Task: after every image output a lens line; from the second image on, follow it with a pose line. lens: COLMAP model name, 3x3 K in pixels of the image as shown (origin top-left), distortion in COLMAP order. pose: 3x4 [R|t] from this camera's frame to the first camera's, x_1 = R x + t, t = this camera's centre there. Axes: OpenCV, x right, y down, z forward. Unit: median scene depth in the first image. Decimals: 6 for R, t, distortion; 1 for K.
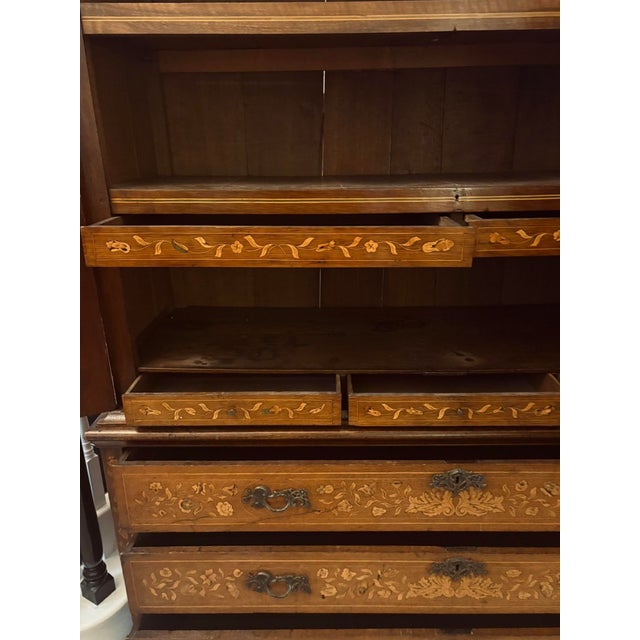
lens RADIAL K [[487.8, 0, 323.6], [0, 487.8, 311.0], [0, 0, 1]] dist [0.057589, -0.059083]
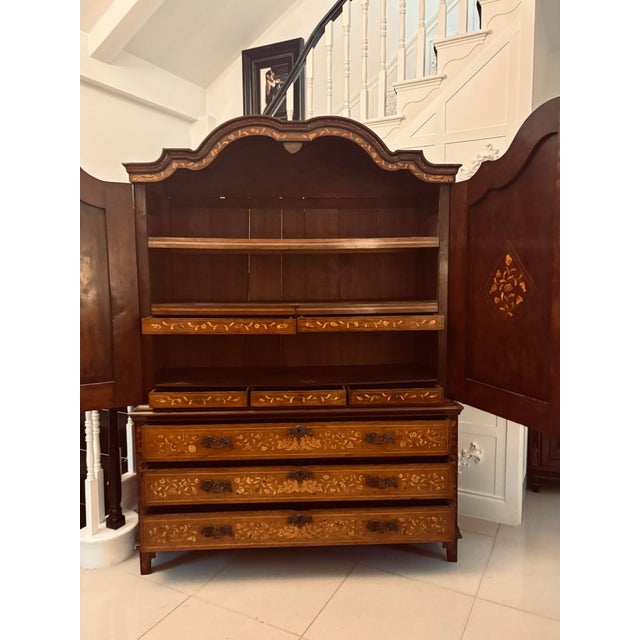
lens RADIAL K [[500.3, 0, 329.5], [0, 500.3, 321.2], [0, 0, 1]] dist [0.025967, -0.003839]
pose [[0.997955, 0.005285, 0.063697, 0.253437], [0.009524, 0.973155, -0.229955, 0.368091], [-0.063202, 0.230092, 0.971114, -1.290793]]
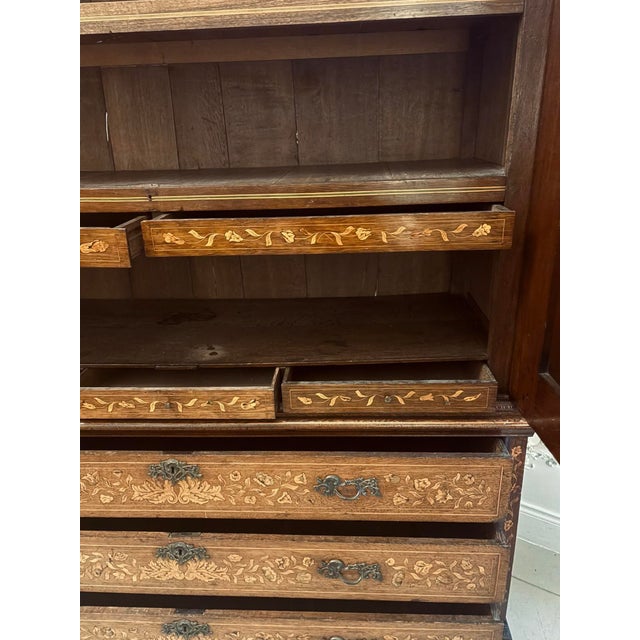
lens RADIAL K [[500.3, 0, 329.5], [0, 500.3, 321.2], [0, 0, 1]] dist [0.025967, -0.003839]
pose [[0.998968, 0.003957, -0.045248, 0.628339], [-0.002017, 0.999080, 0.042837, -0.017511], [0.045376, -0.042701, 0.998057, -0.034773]]
